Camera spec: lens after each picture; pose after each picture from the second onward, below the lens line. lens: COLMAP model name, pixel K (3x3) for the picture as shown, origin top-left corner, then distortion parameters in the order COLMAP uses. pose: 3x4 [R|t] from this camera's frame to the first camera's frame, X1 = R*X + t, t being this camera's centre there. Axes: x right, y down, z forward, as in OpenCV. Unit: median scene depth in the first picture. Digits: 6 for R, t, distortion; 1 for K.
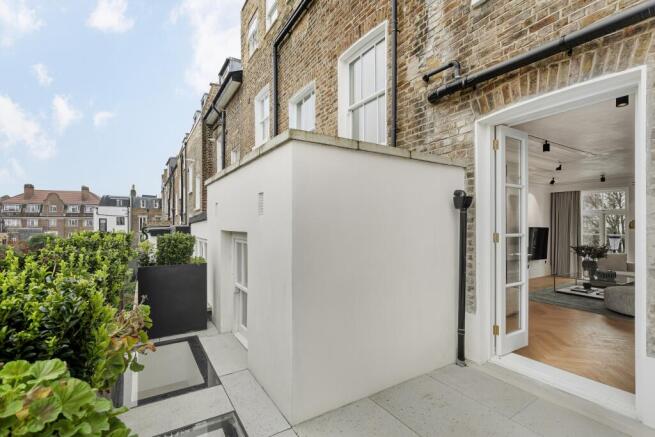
lens RADIAL K [[300.0, 0, 325.2], [0, 300.0, 221.3], [0, 0, 1]] dist [0.018822, 0.000360]
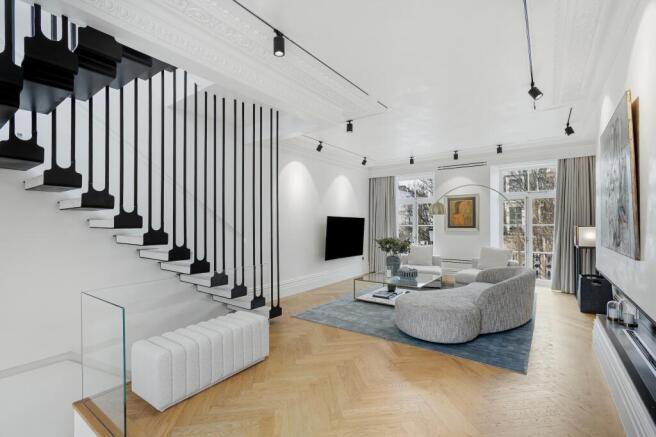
lens RADIAL K [[300.5, 0, 329.2], [0, 300.5, 220.1], [0, 0, 1]] dist [0.018822, 0.000360]
pose [[0.922127, 0.000814, 0.386886, 0.404480], [-0.002485, 0.999990, 0.003818, 0.030808], [-0.386879, -0.004482, 0.922120, 0.334195]]
